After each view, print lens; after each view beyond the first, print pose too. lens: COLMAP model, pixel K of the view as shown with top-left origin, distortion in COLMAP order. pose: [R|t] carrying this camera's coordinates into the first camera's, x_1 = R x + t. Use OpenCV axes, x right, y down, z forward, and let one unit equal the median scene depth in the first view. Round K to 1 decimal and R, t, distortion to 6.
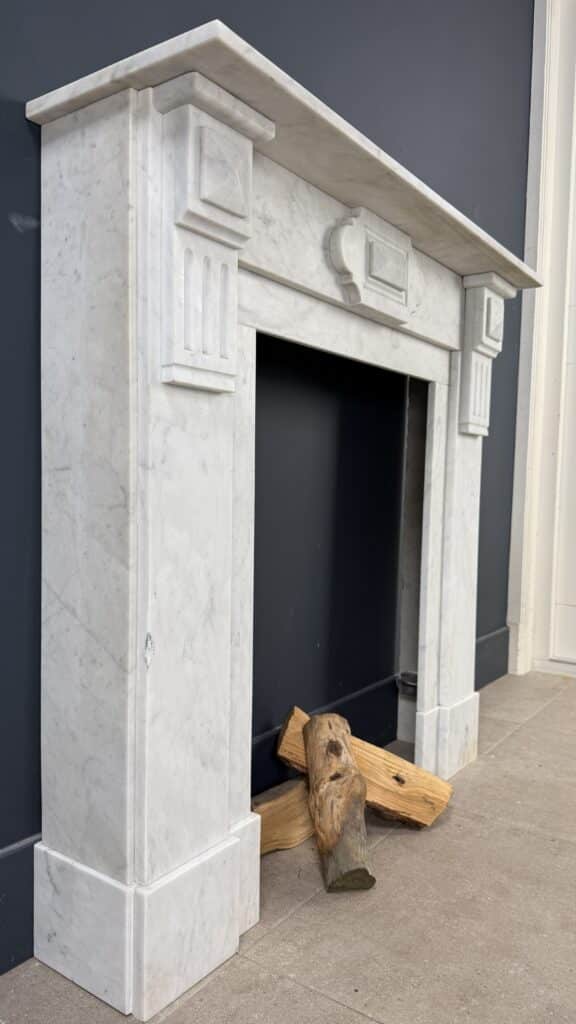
lens RADIAL K [[757.4, 0, 288.0], [0, 757.4, 512.0], [0, 0, 1]] dist [0.209131, -0.478749]
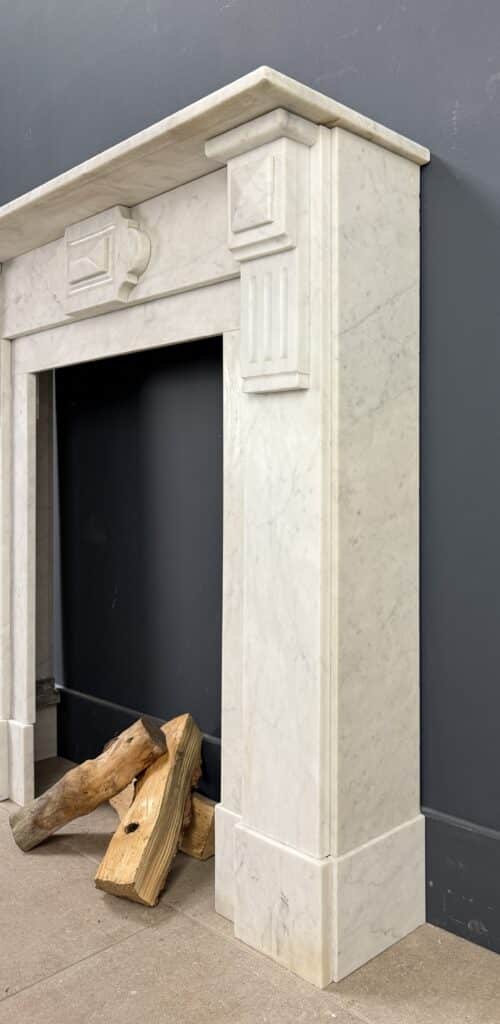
lens RADIAL K [[788.0, 0, 370.3], [0, 788.0, 474.1], [0, 0, 1]] dist [0.051788, -0.086754]
pose [[-0.126690, -0.027927, -0.991549, 0.876041], [-0.032271, 0.999191, -0.024019, -0.026208], [0.991417, 0.028956, -0.127489, 1.209800]]
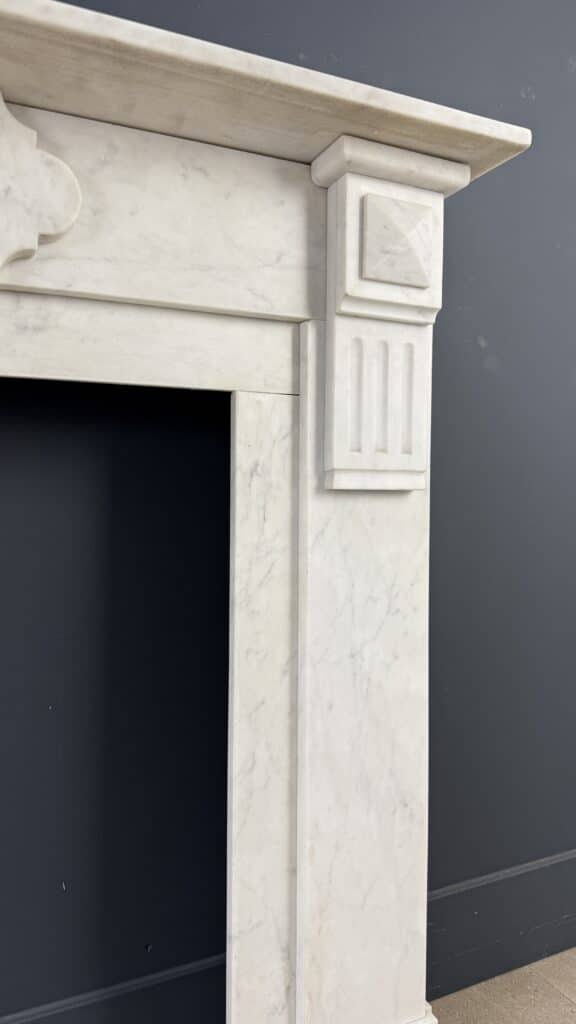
lens RADIAL K [[726.3, 0, 288.0], [0, 726.3, 512.0], [0, 0, 1]] dist [0.096559, -0.187553]
pose [[0.860643, -0.012426, -0.509057, 0.445119], [0.003301, 0.999817, -0.018825, -0.083406], [0.509198, 0.014521, 0.860527, 0.612467]]
